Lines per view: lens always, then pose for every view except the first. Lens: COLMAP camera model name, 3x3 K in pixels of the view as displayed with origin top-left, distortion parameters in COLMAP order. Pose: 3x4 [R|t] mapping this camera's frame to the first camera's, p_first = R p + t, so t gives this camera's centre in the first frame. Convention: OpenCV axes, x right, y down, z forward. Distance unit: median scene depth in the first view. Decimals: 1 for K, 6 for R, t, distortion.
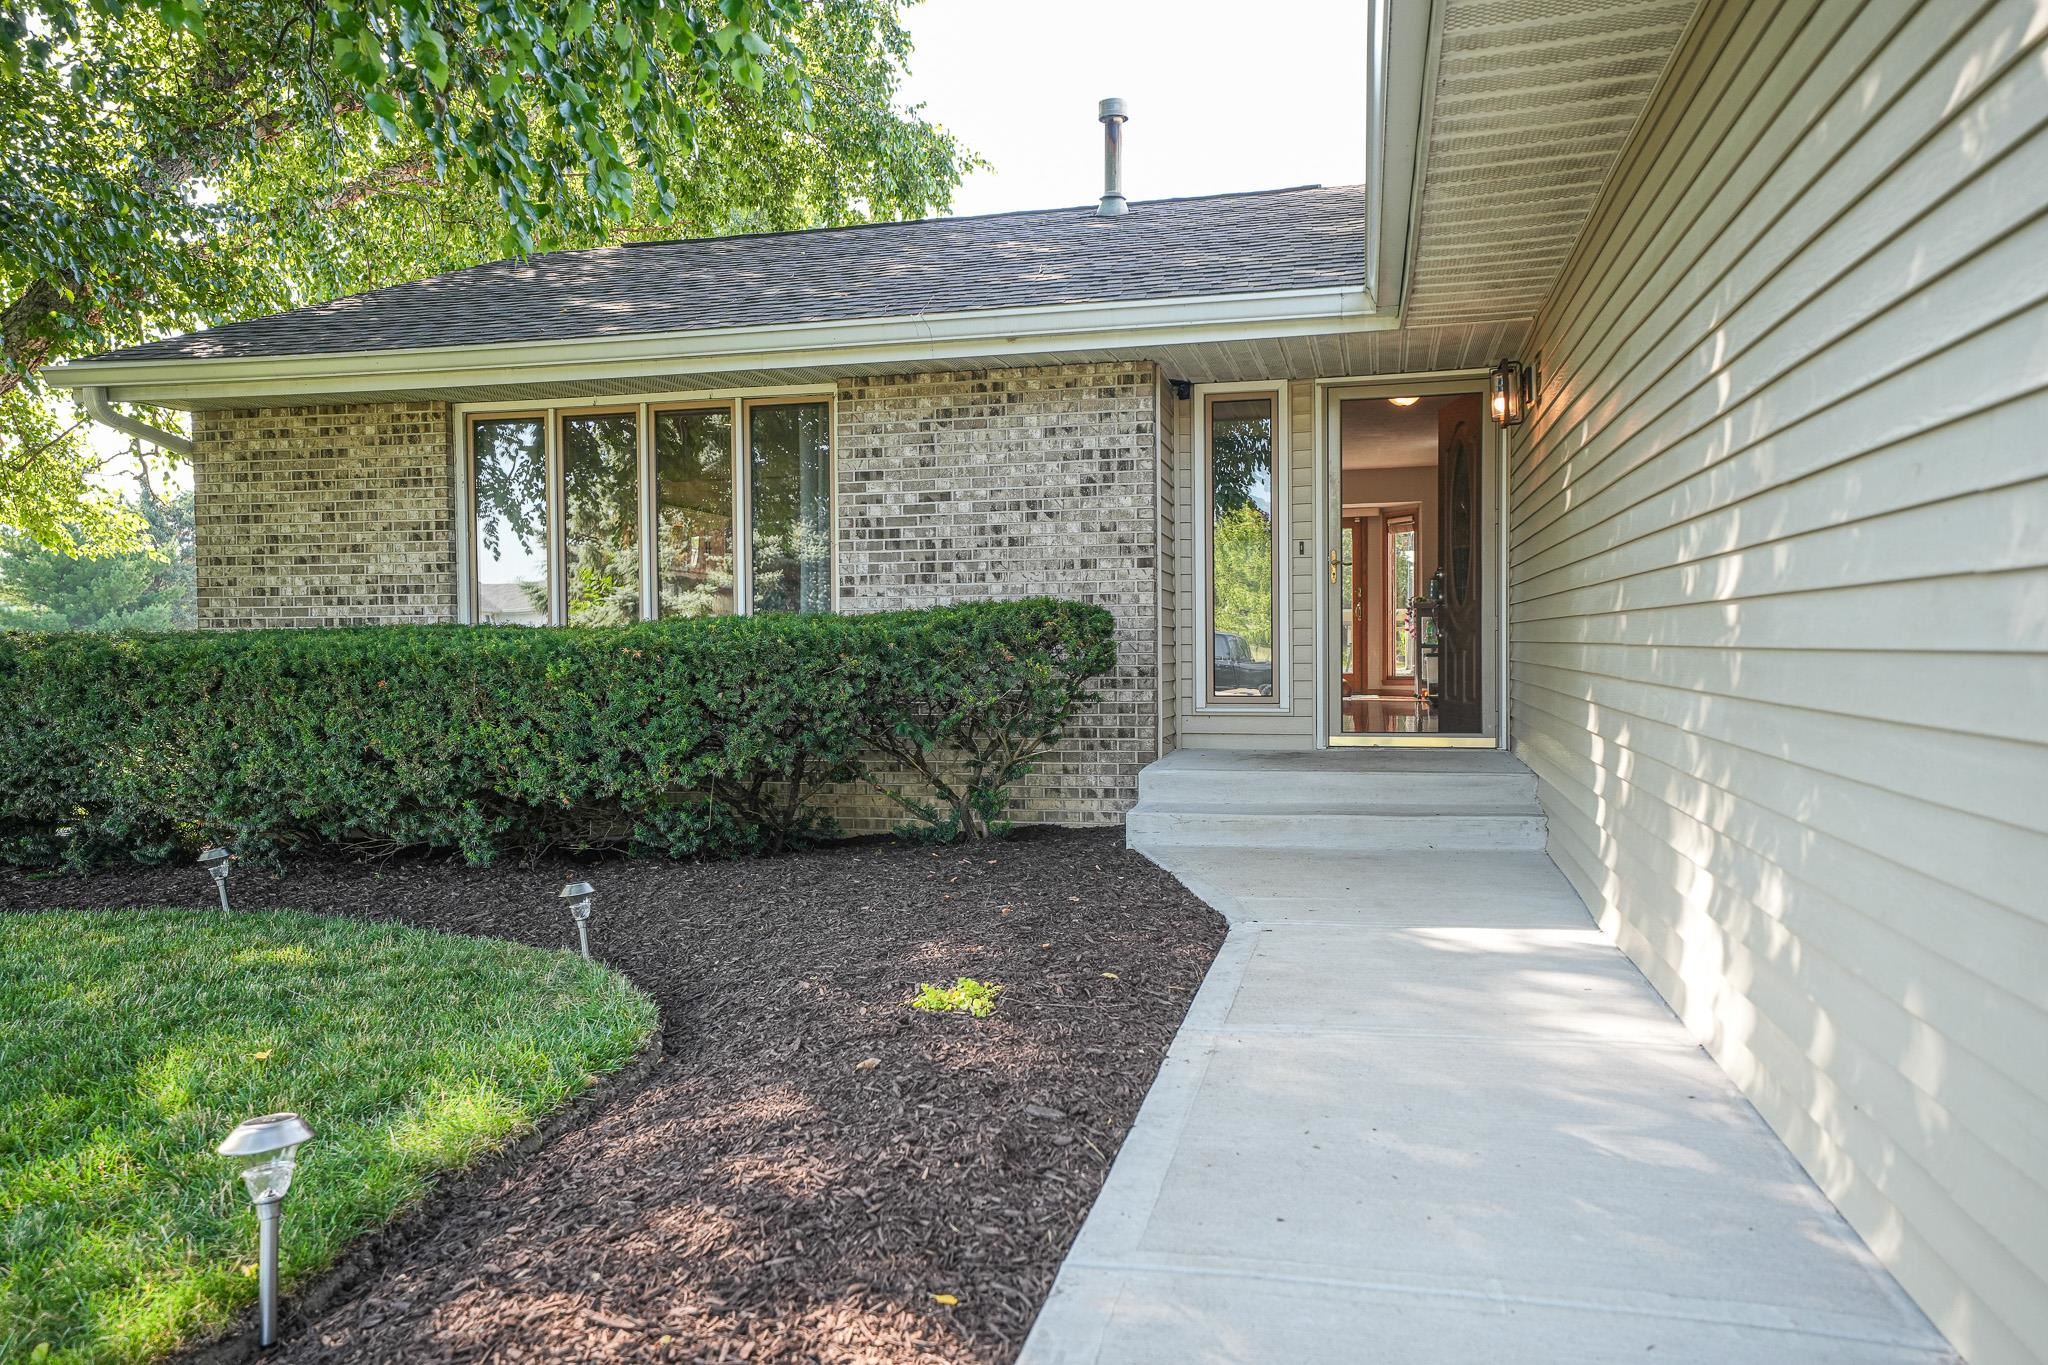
lens RADIAL K [[1376.1, 0, 1023.7], [0, 1376.1, 681.2], [0, 0, 1]] dist [0.012094, 0.001102]
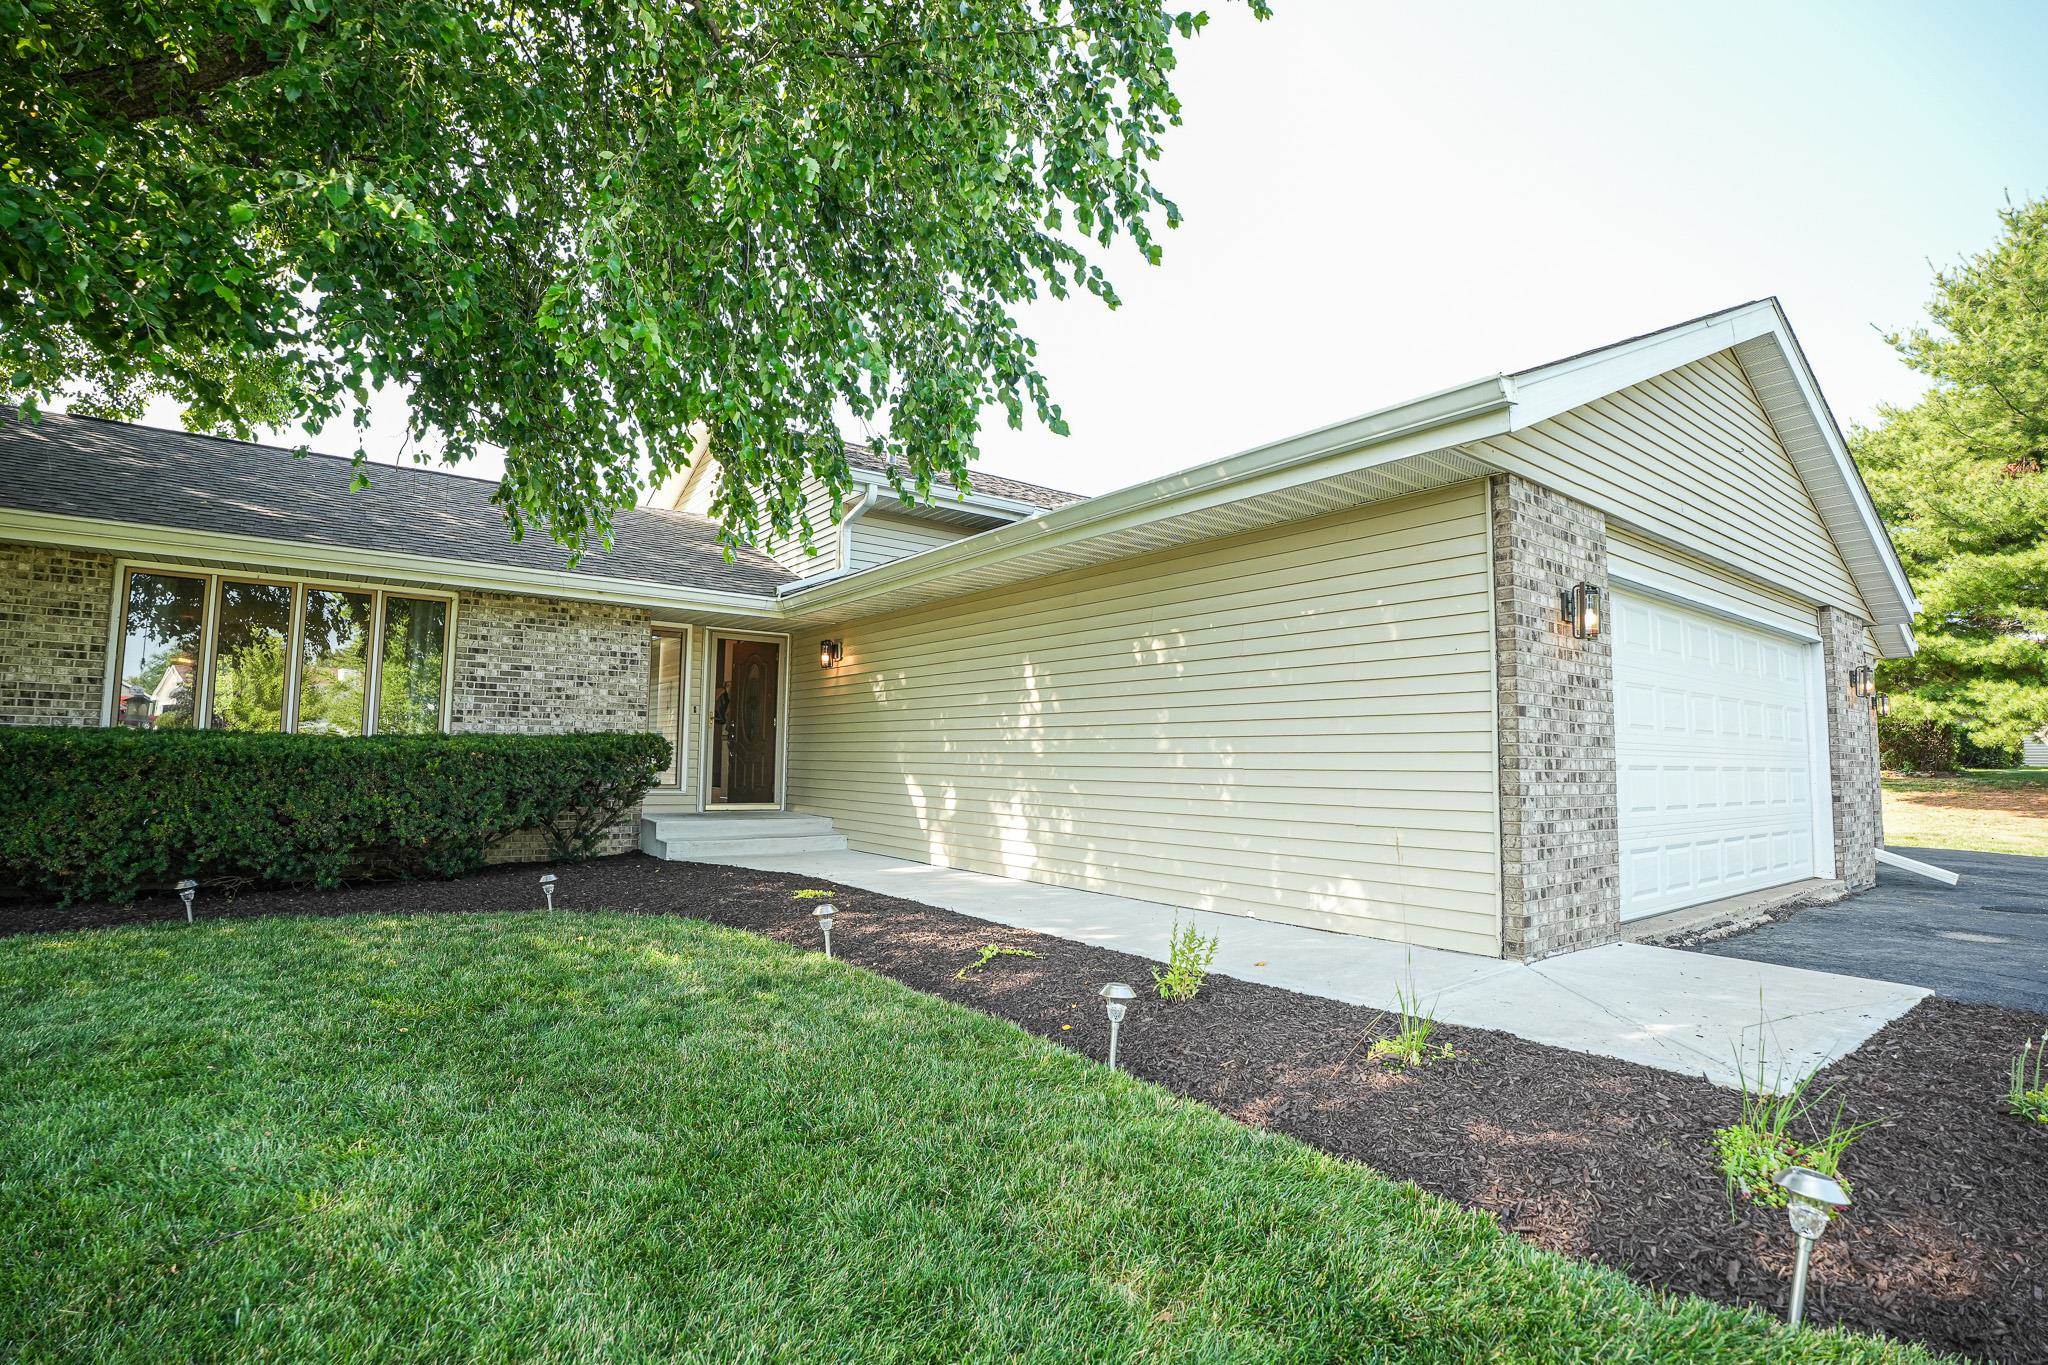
lens RADIAL K [[933.9, 0, 1017.3], [0, 933.9, 684.0], [0, 0, 1]] dist [-0.055890, 0.008240]
pose [[0.642132, 0.083474, 0.762036, -0.538845], [0.000238, 0.994032, -0.109087, 0.012526], [-0.766594, 0.070230, 0.638280, -0.212624]]
